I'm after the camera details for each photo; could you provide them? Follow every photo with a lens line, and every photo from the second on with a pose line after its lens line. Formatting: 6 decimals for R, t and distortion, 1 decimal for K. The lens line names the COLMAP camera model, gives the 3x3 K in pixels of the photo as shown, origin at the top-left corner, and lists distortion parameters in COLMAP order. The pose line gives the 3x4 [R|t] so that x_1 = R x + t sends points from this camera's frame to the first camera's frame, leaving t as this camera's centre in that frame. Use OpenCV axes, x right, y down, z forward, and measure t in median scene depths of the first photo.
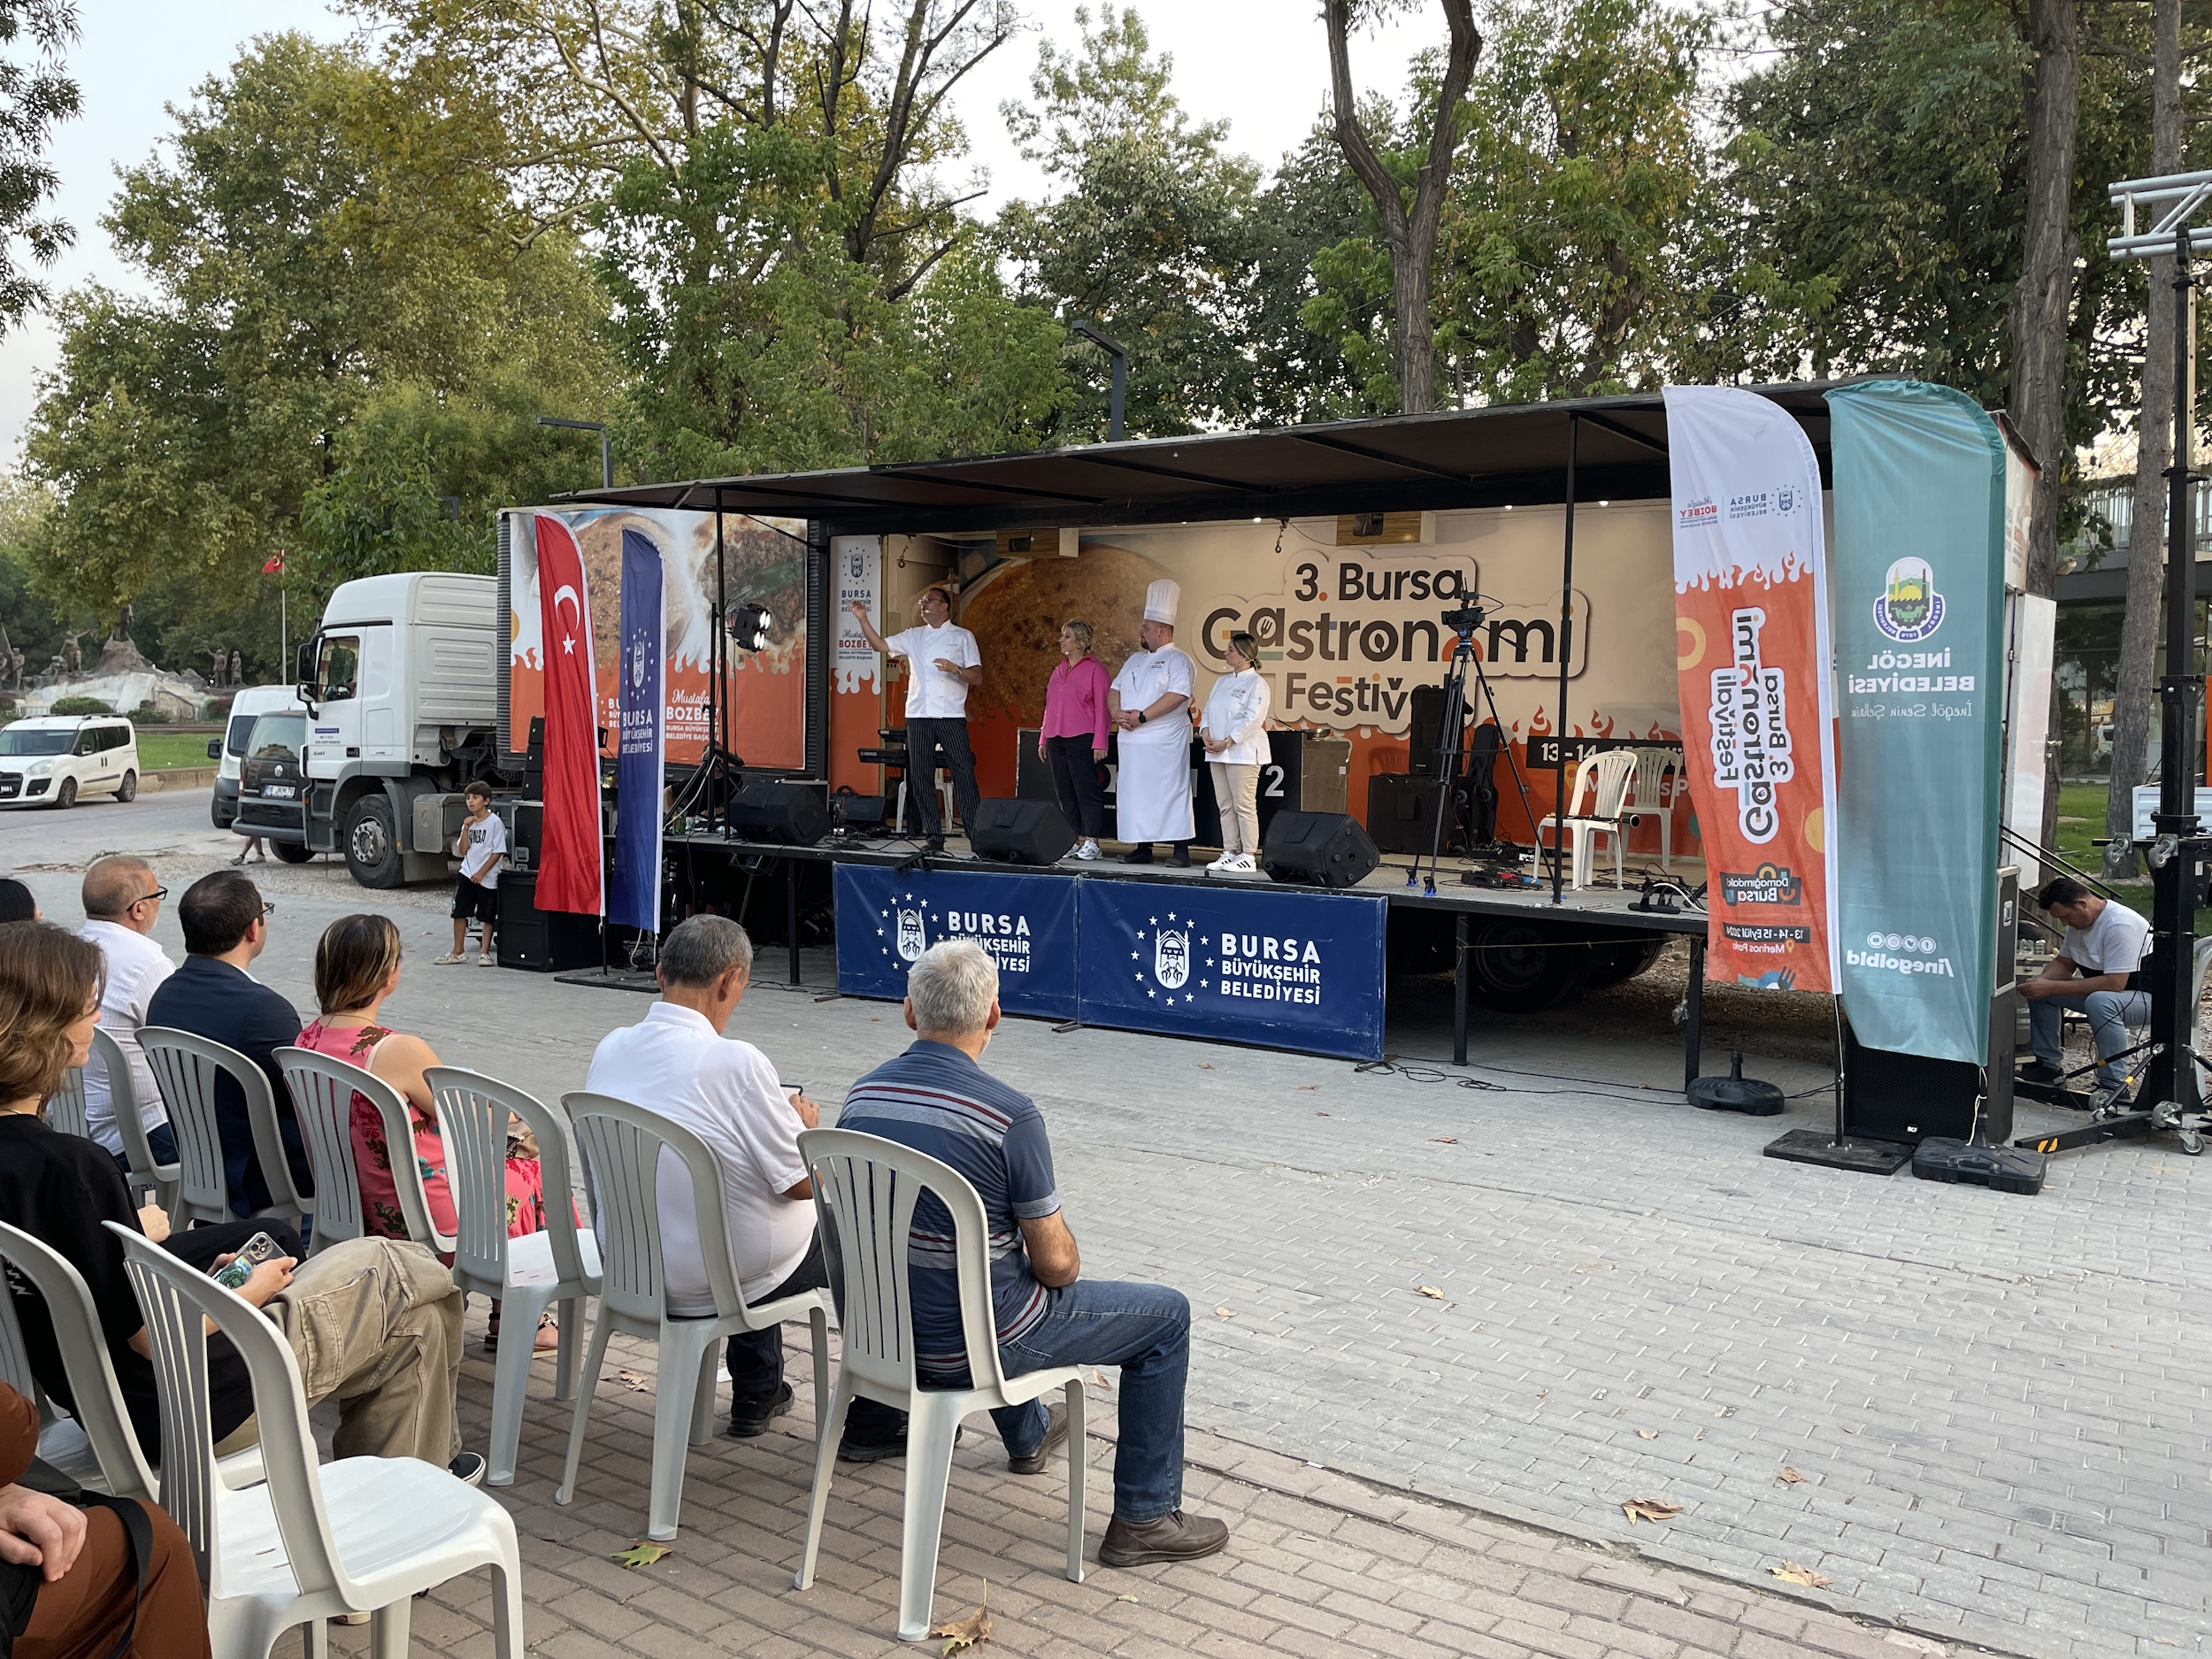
lens RADIAL K [[1659.2, 0, 1101.0], [0, 1659.2, 805.9], [0, 0, 1]] dist [0.073353, -0.115546]
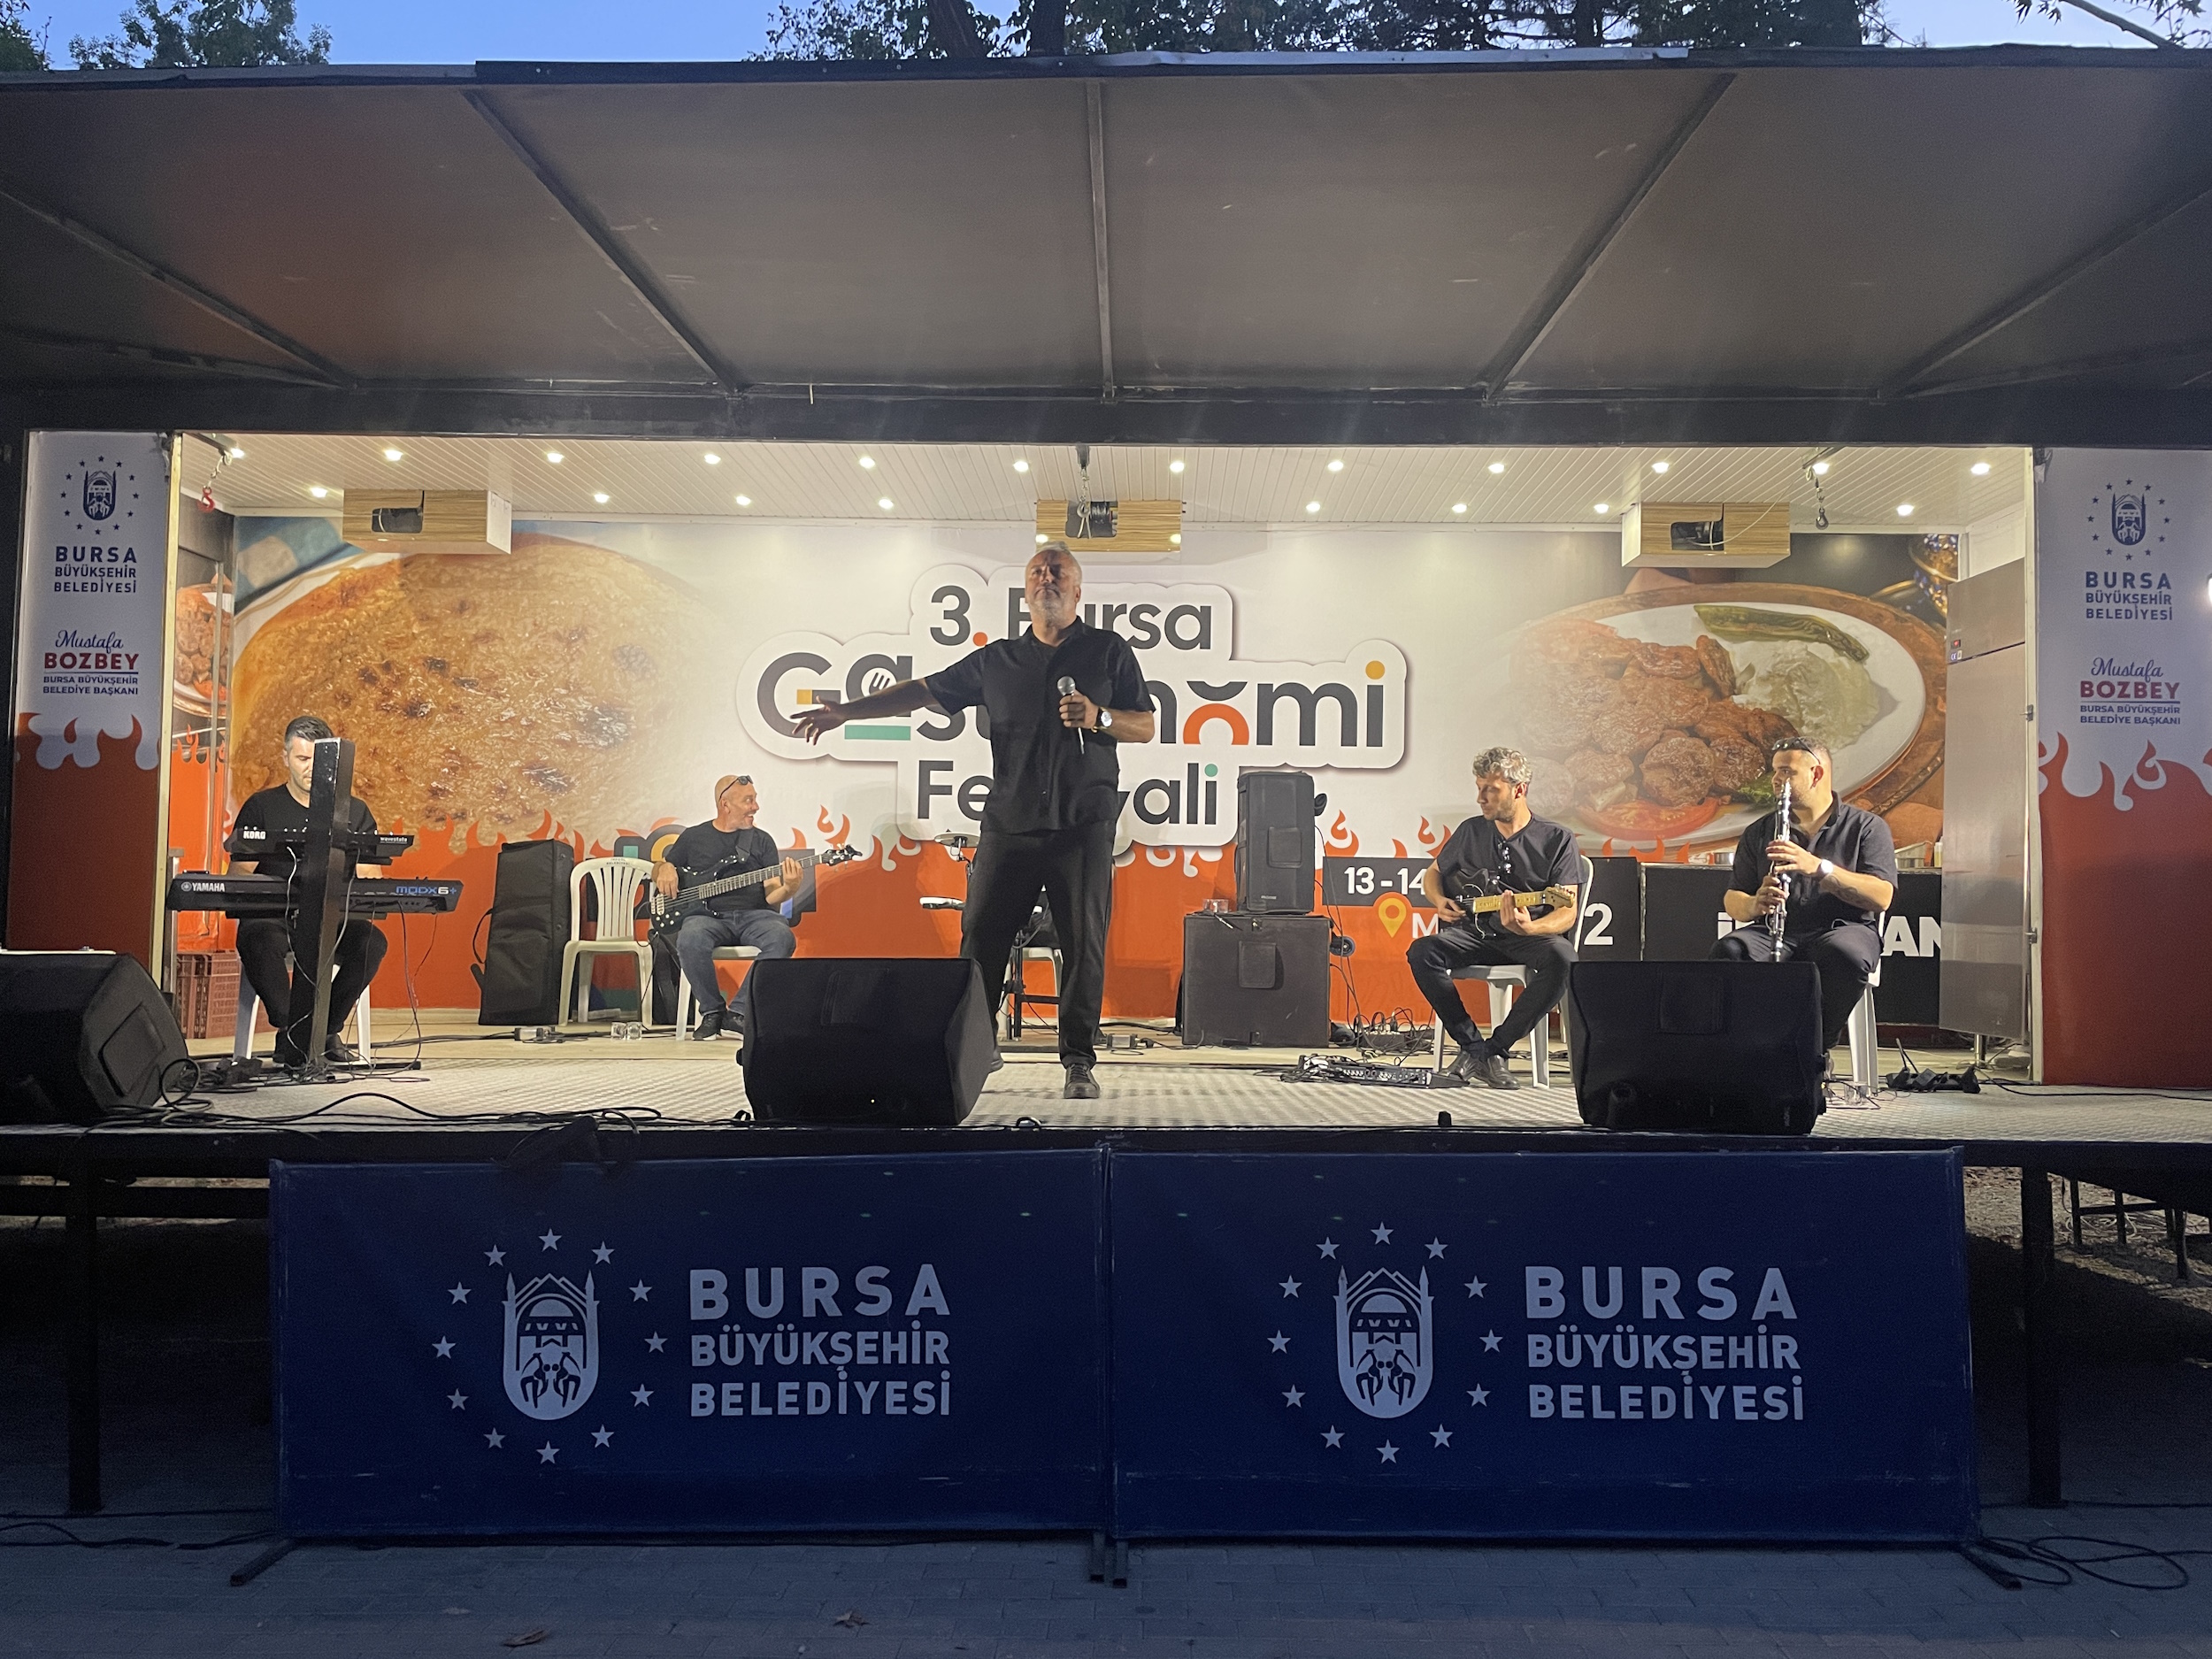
lens RADIAL K [[1659.2, 0, 1101.0], [0, 1659.2, 805.9], [0, 0, 1]] dist [0.073353, -0.115546]
pose [[0.848630, 0.021794, 0.528538, -0.183605], [0.036834, 0.994291, -0.100141, 0.000780], [-0.527703, 0.104451, 0.842982, 0.536426]]
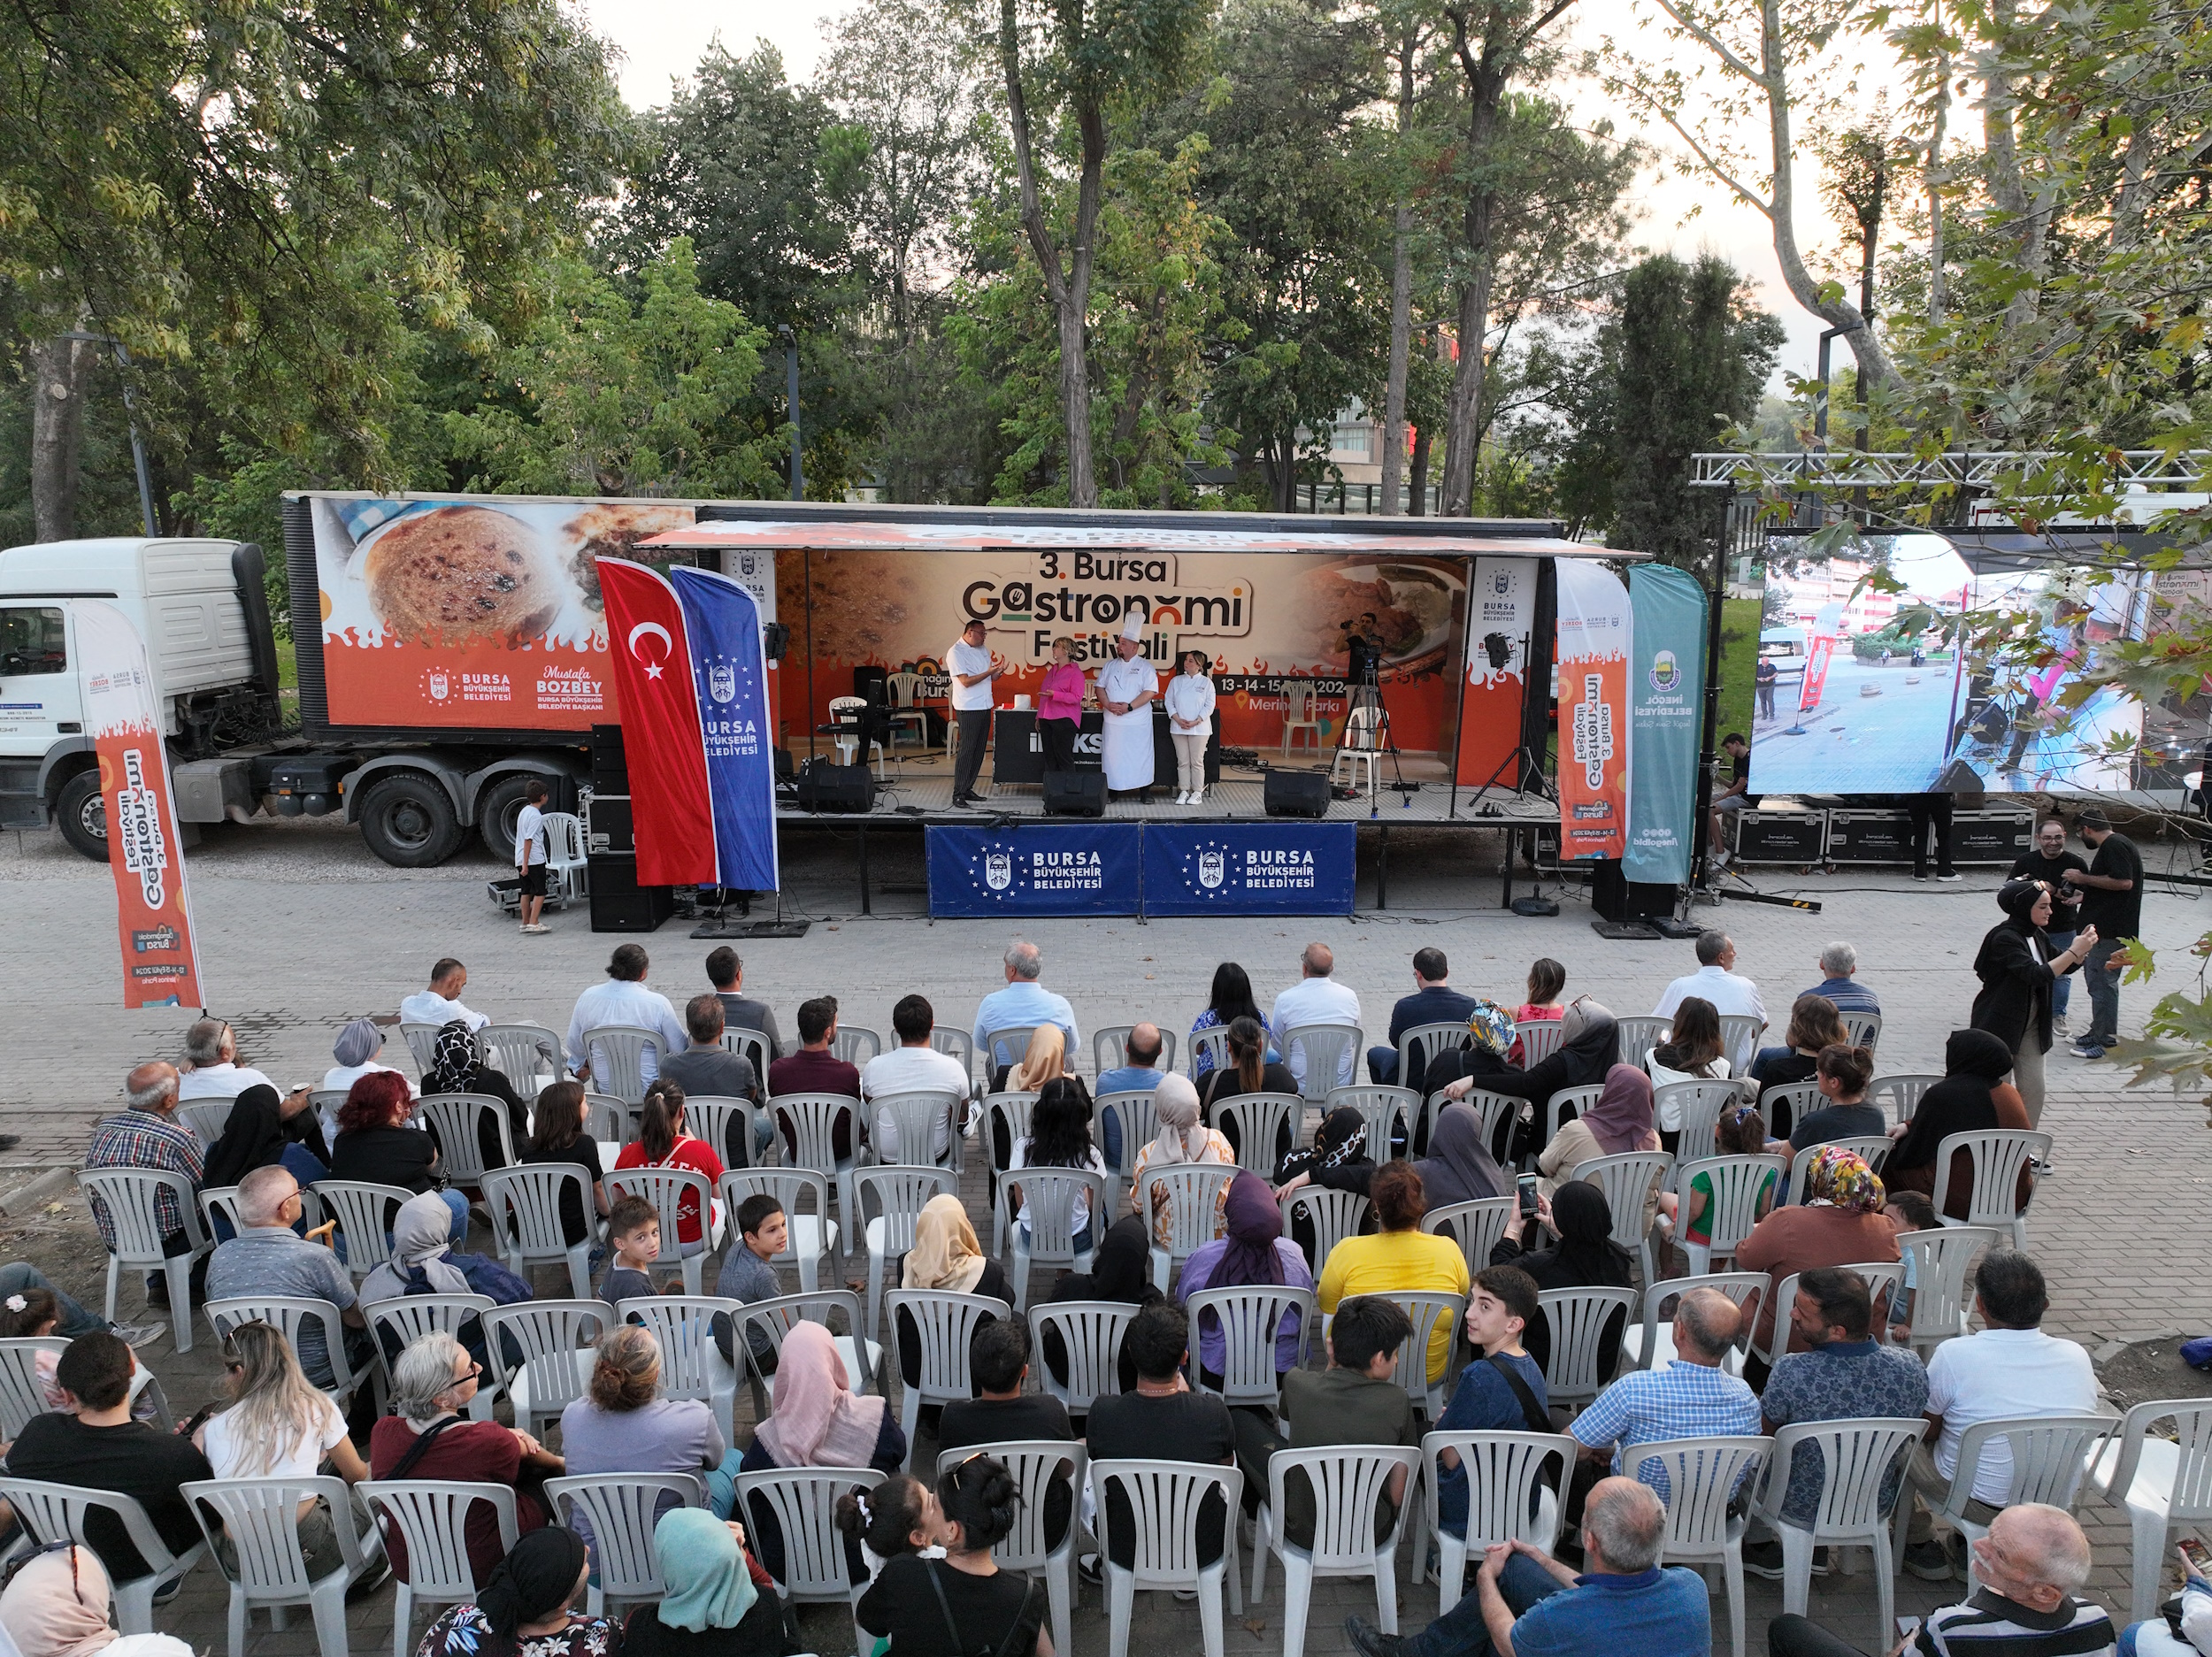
lens RADIAL K [[1521.8, 0, 1106.0], [0, 1521.8, 828.5], [0, 0, 1]] dist [-0.004140, -0.000104]
pose [[0.826633, -0.124587, 0.548777, -0.661632], [0.034136, 0.984491, 0.172084, -0.159304], [-0.561705, -0.123517, 0.818065, -0.107117]]
